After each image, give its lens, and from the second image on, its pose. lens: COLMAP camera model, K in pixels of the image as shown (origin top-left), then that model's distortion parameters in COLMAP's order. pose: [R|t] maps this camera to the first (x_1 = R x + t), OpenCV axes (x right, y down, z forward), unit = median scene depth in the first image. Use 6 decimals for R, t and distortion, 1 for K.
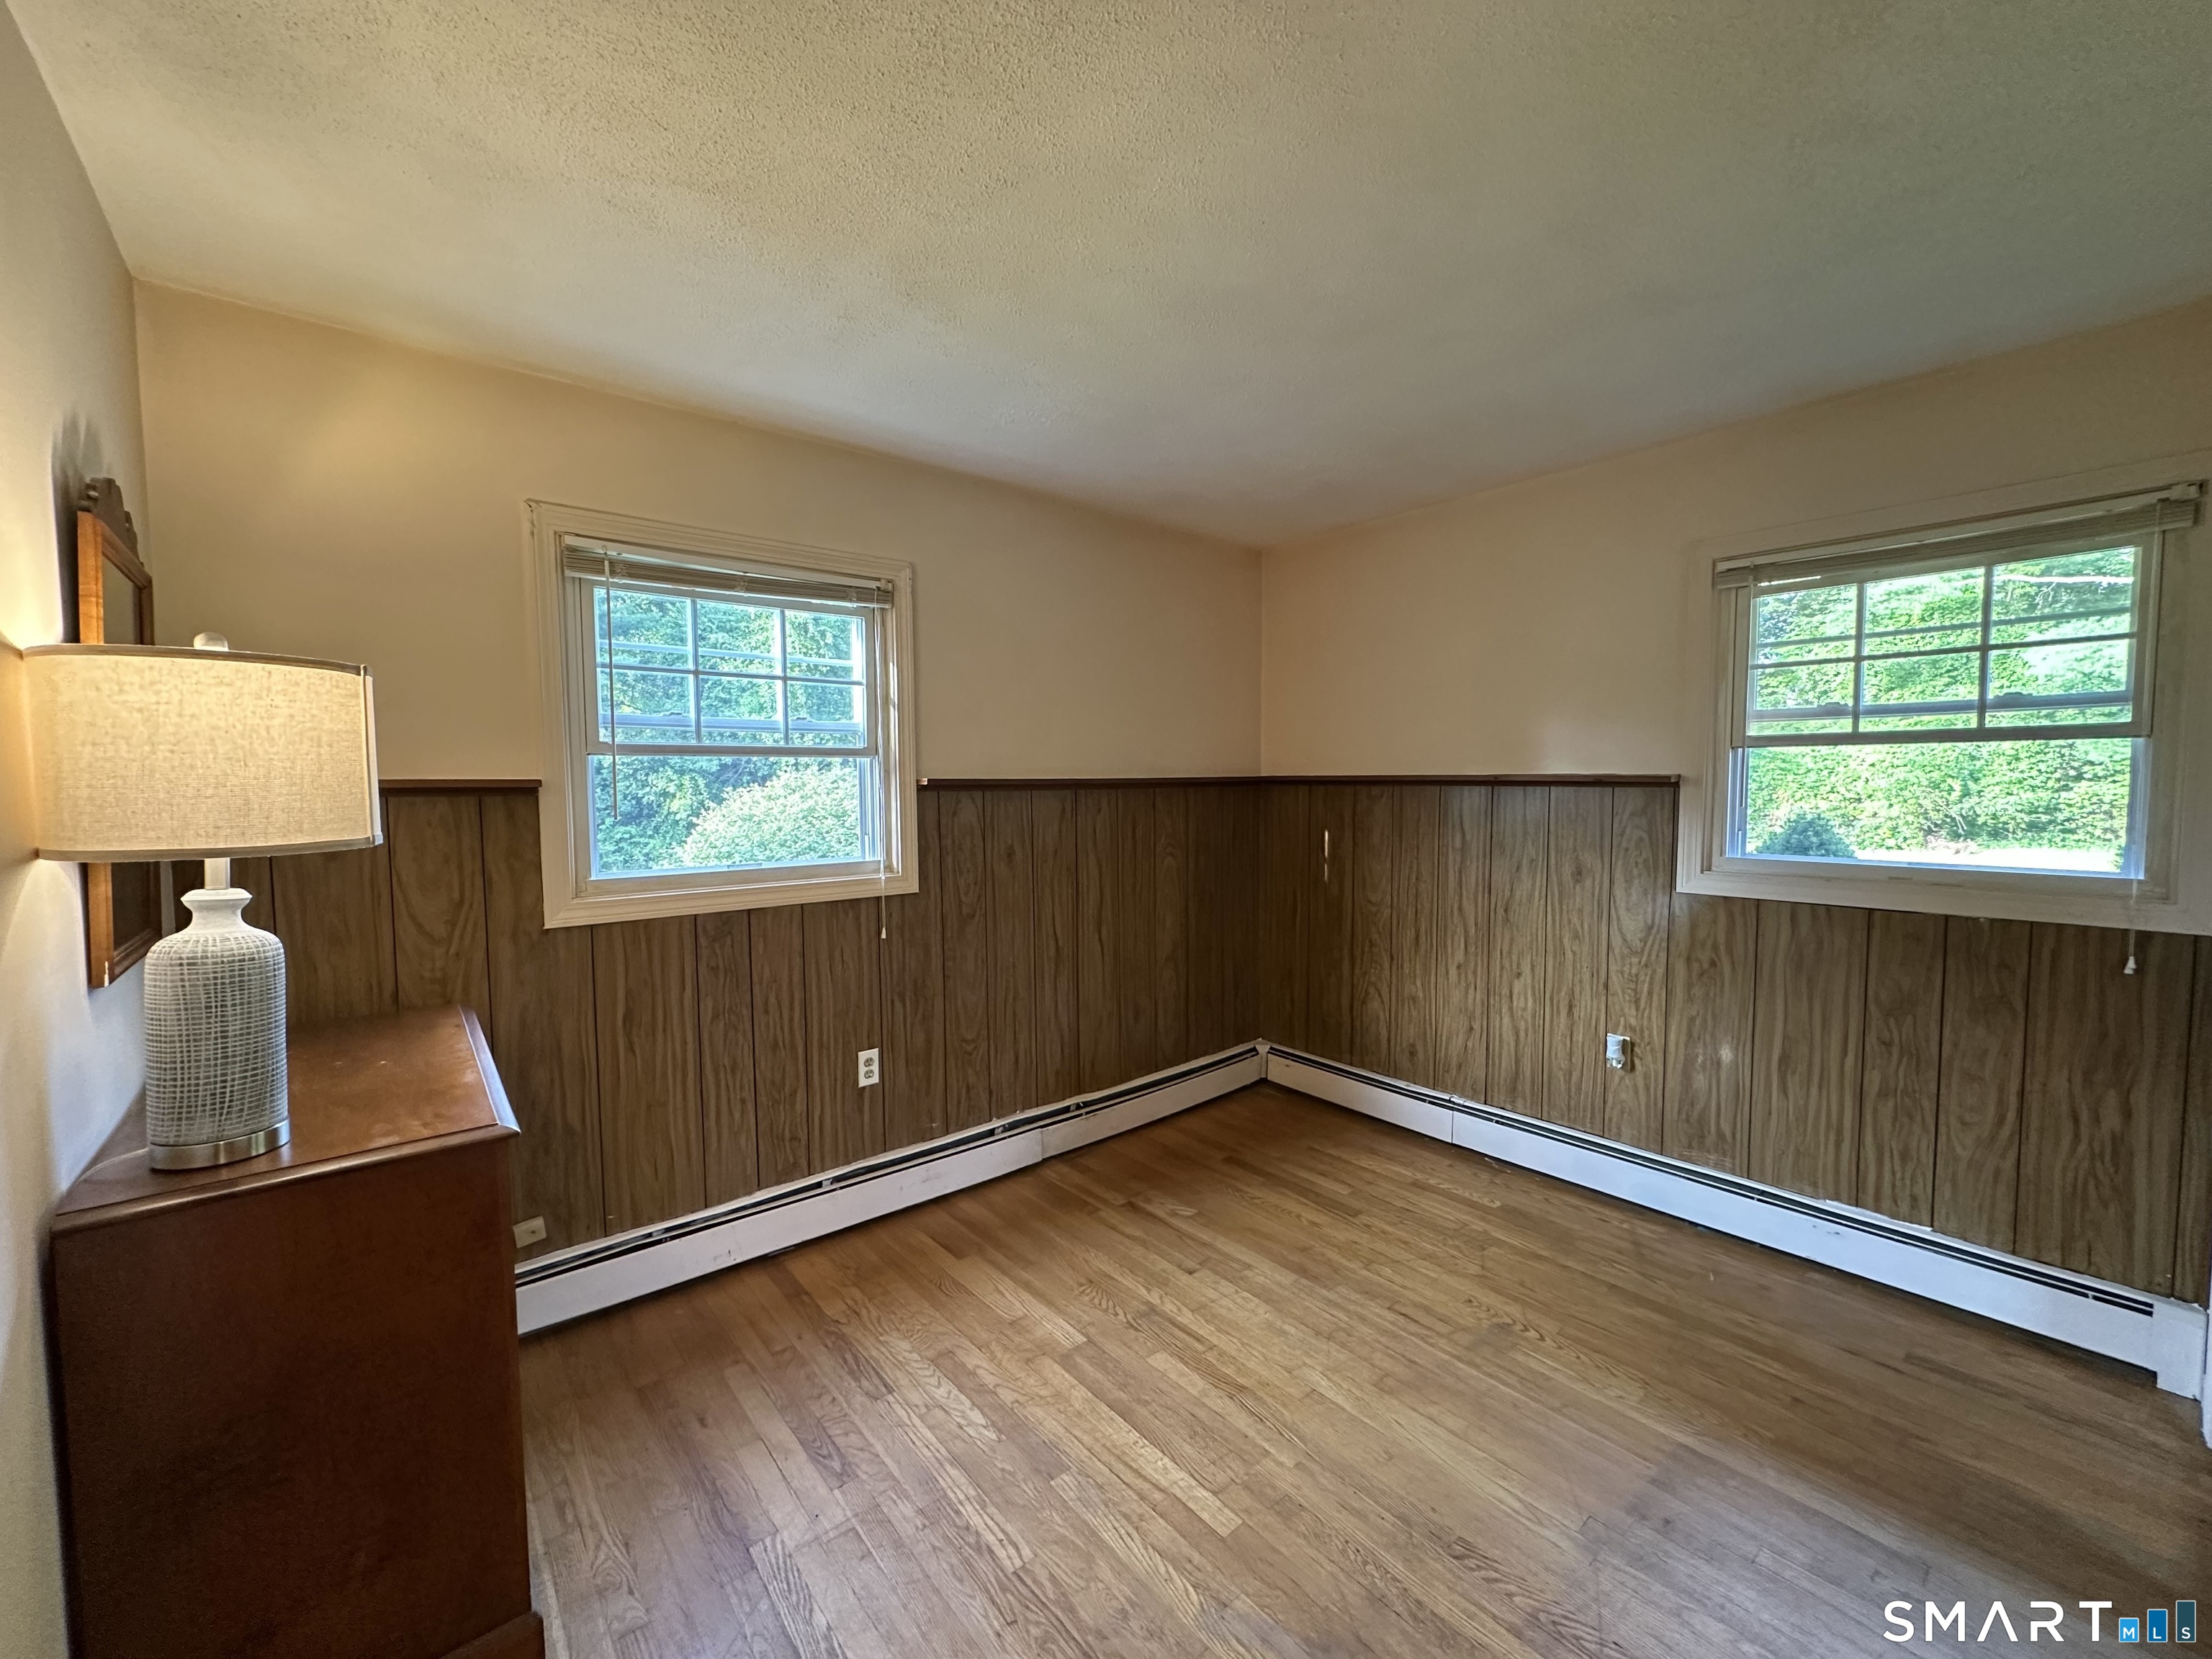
lens RADIAL K [[878.5, 0, 1109.2], [0, 878.5, 830.4], [0, 0, 1]] dist [-0.003327, 0.000343]
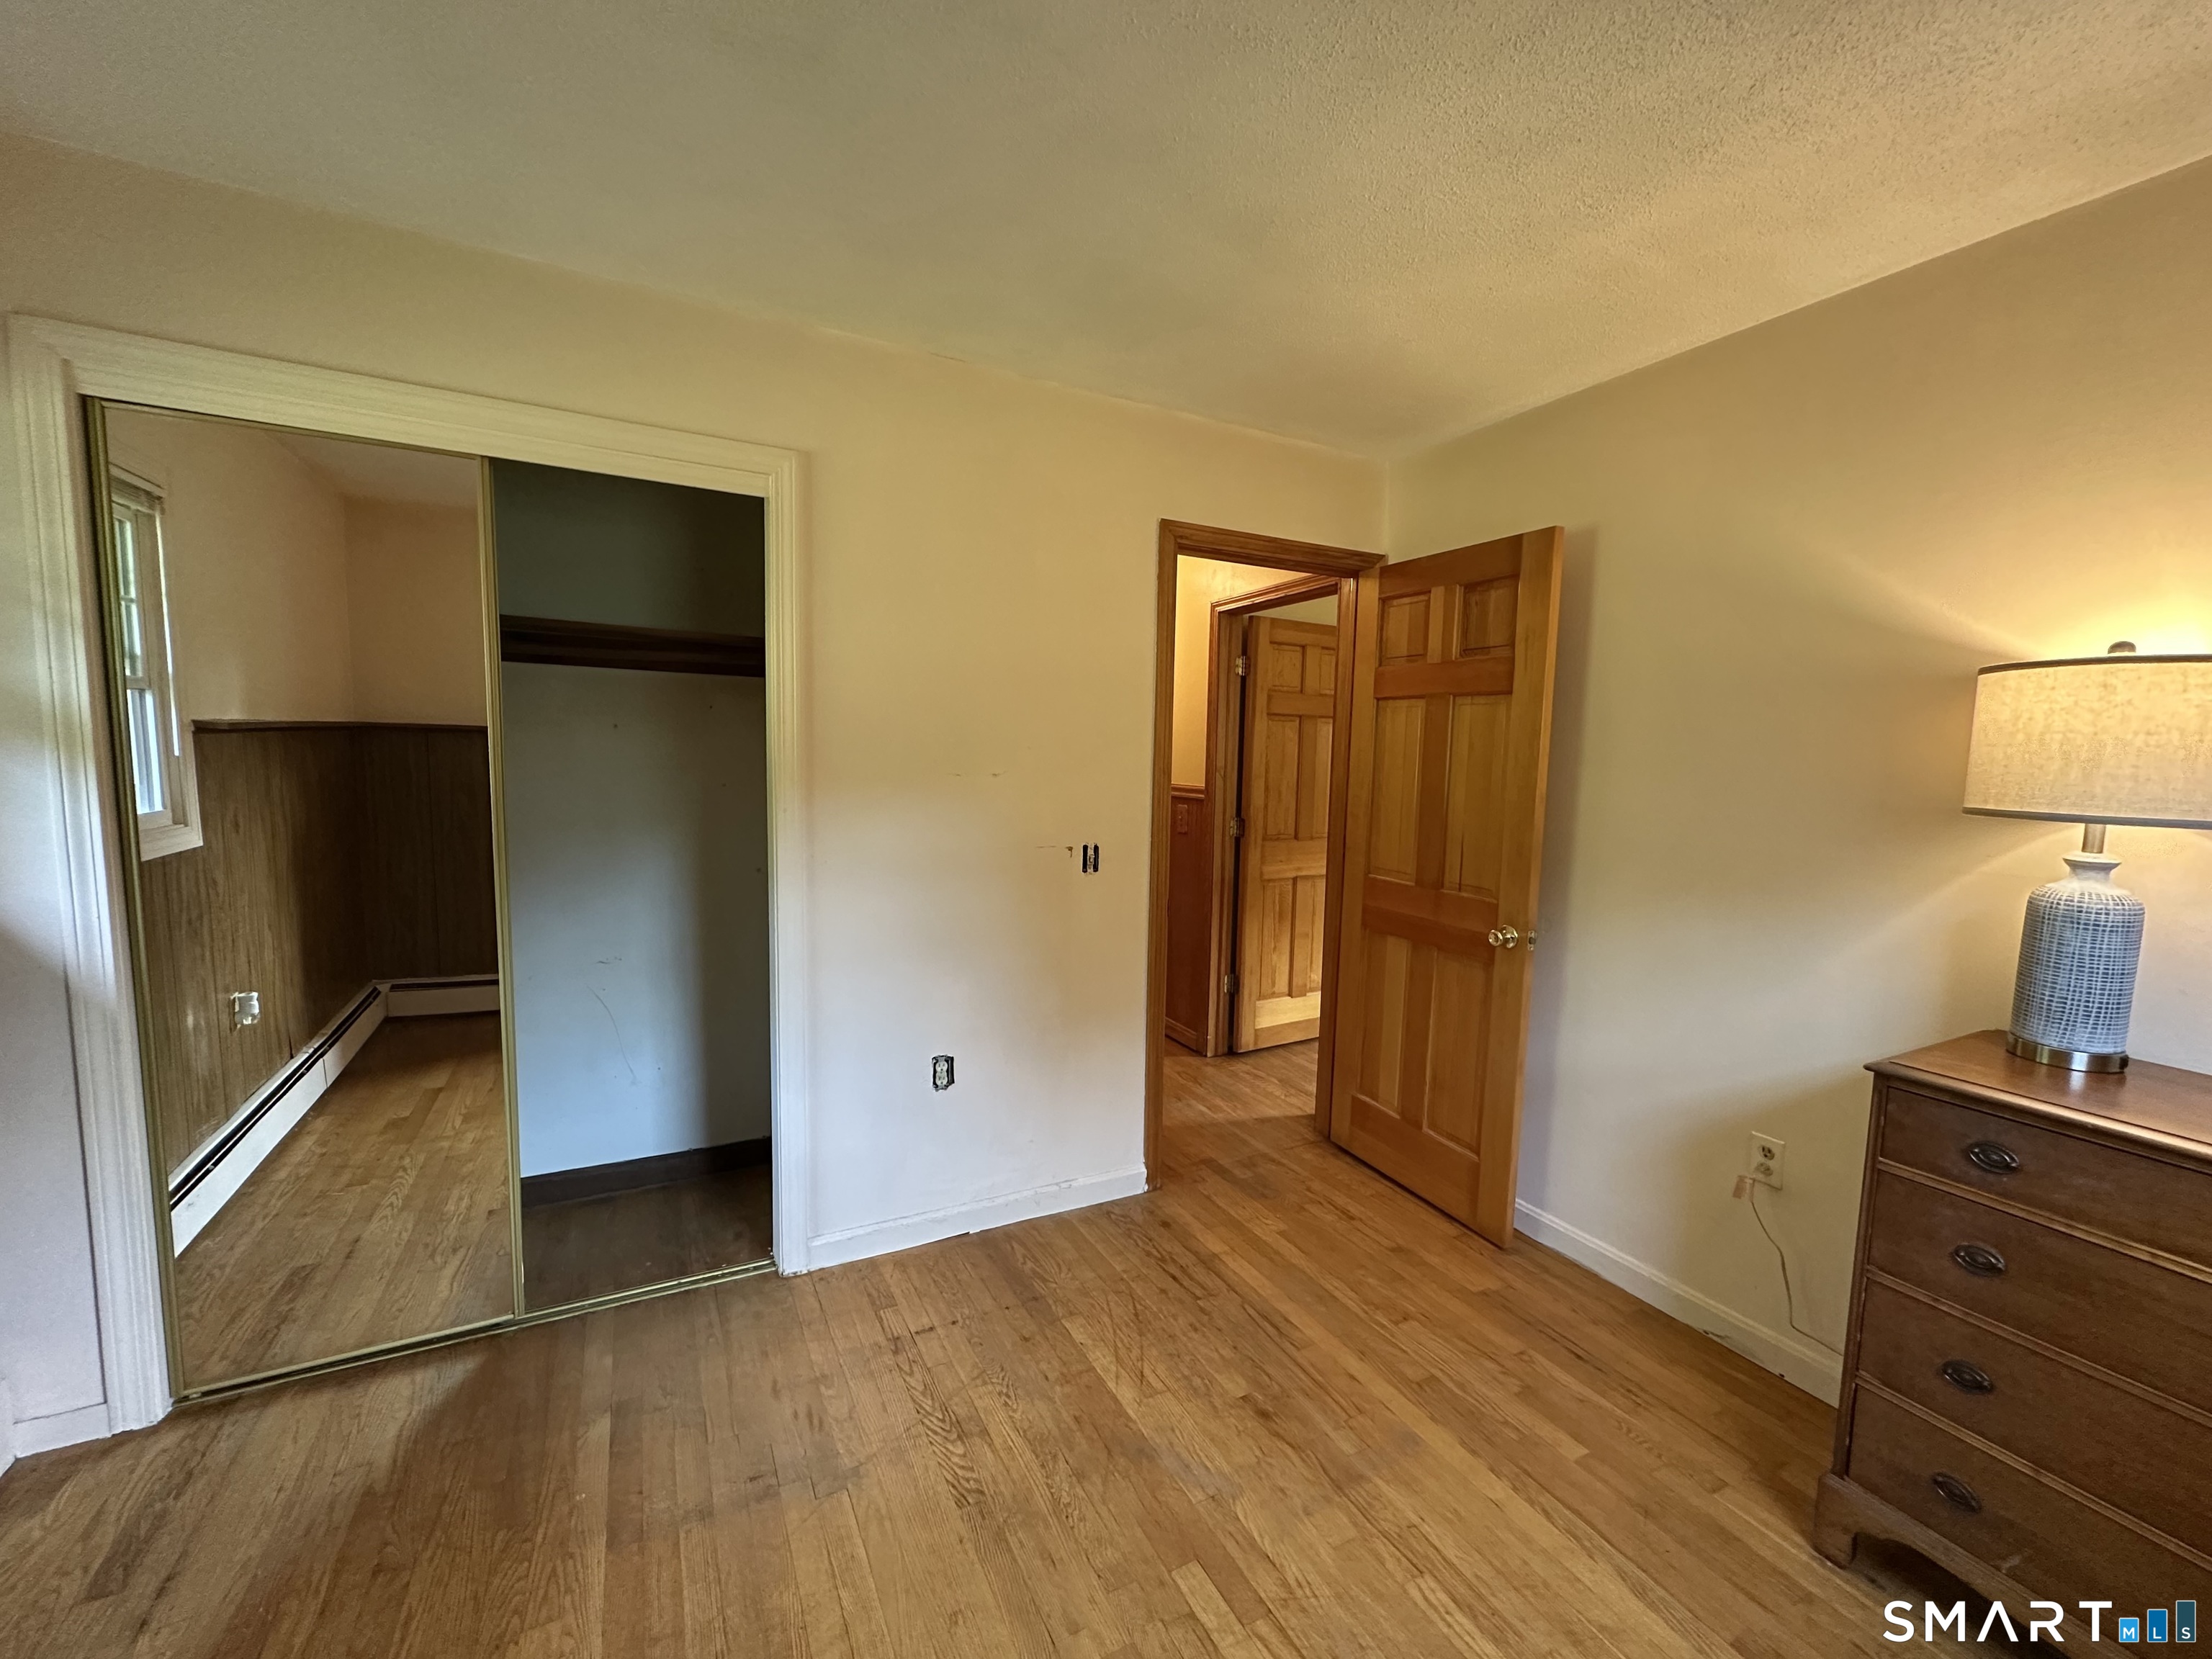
lens RADIAL K [[878.5, 0, 1120.2], [0, 878.5, 836.9], [0, 0, 1]] dist [-0.003327, 0.000343]
pose [[-0.979936, -0.035617, 0.196105, 0.055823], [-0.005725, 0.988528, 0.150931, -0.095162], [-0.199231, 0.146780, -0.968898, 1.831791]]
